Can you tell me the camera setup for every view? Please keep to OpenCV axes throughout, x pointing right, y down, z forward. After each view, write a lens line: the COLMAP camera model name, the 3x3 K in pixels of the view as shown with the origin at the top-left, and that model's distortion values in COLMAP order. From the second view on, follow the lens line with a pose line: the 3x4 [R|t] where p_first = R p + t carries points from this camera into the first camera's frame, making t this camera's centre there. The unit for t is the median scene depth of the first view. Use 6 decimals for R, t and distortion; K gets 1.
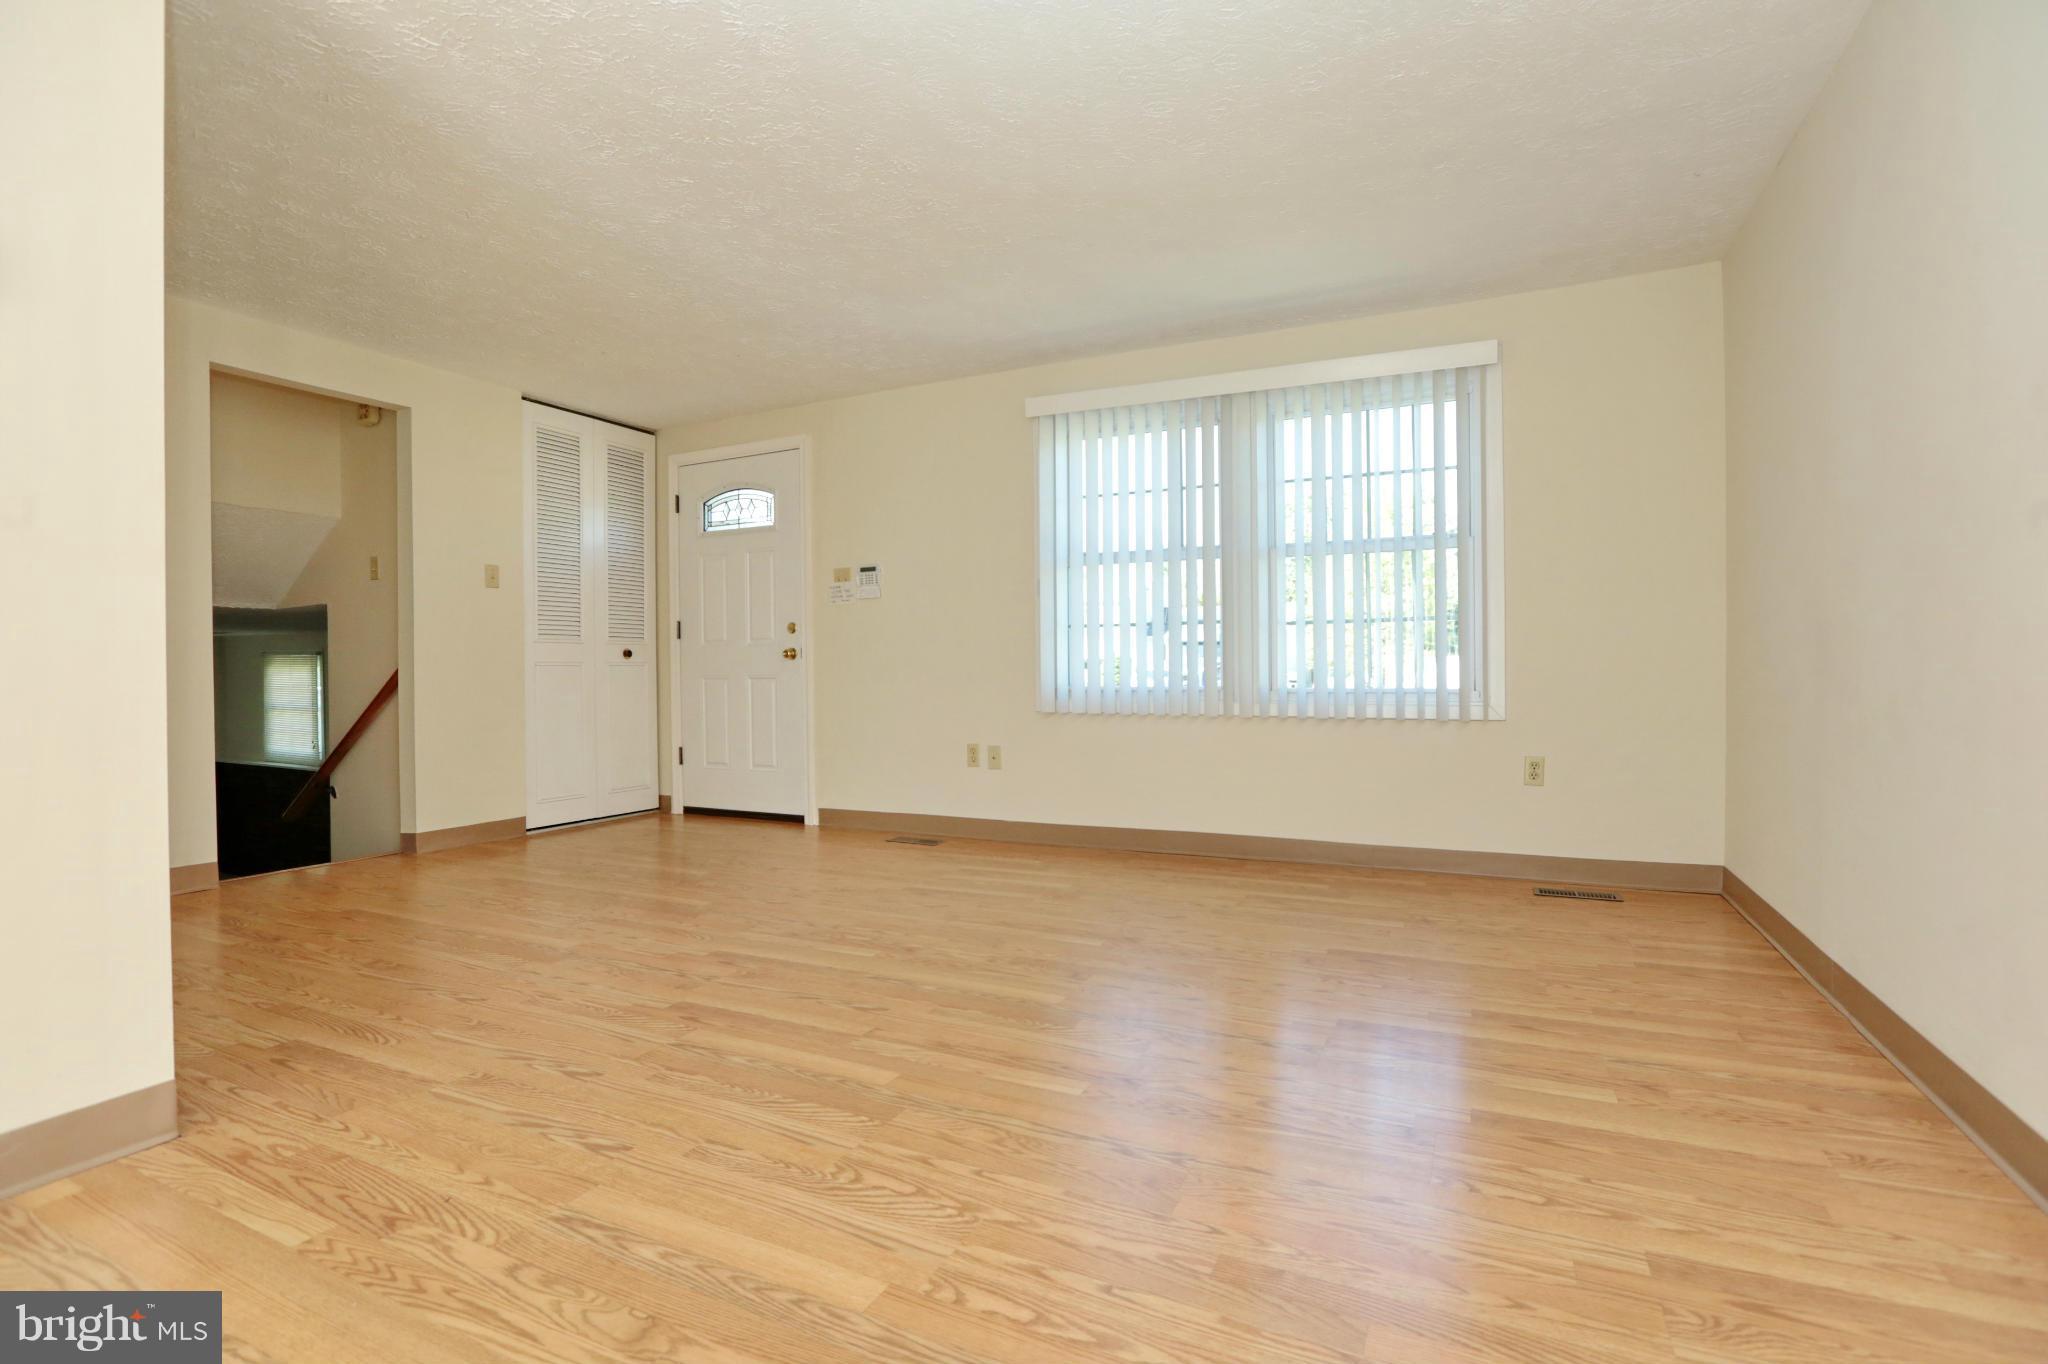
lens RADIAL K [[999.4, 0, 1024.0], [0, 999.4, 682.0], [0, 0, 1]] dist [-0.033184, 0.008026]
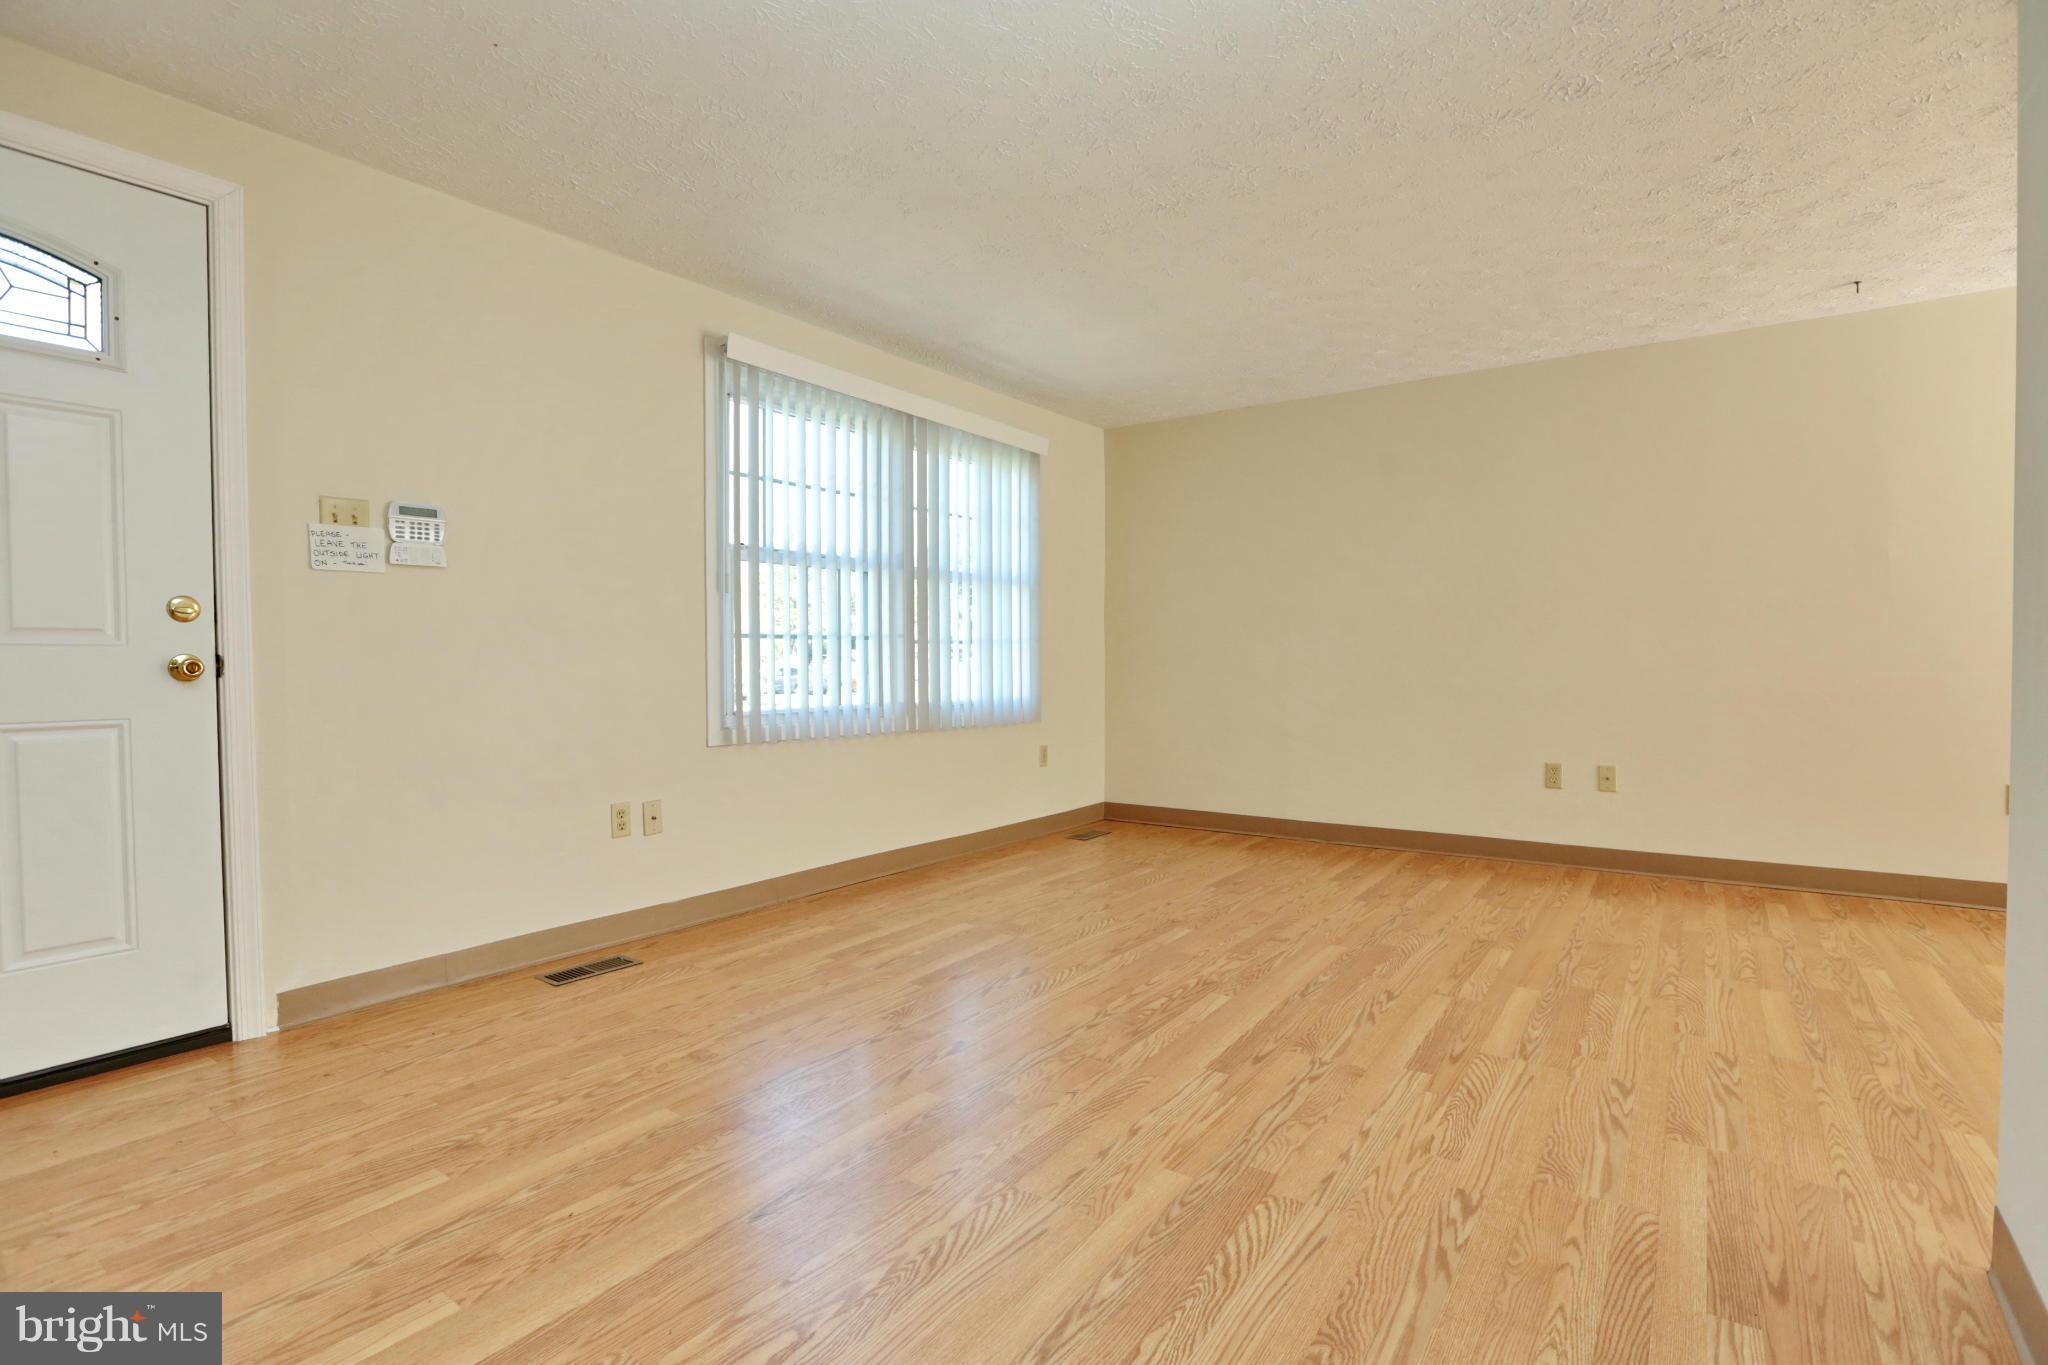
lens RADIAL K [[999.4, 0, 1024.0], [0, 999.4, 682.5], [0, 0, 1]] dist [-0.033184, 0.008026]
pose [[0.121520, -0.019534, 0.992397, -1.326772], [0.012668, 0.999755, 0.018128, -0.055357], [-0.992508, 0.010369, 0.121737, 1.275198]]
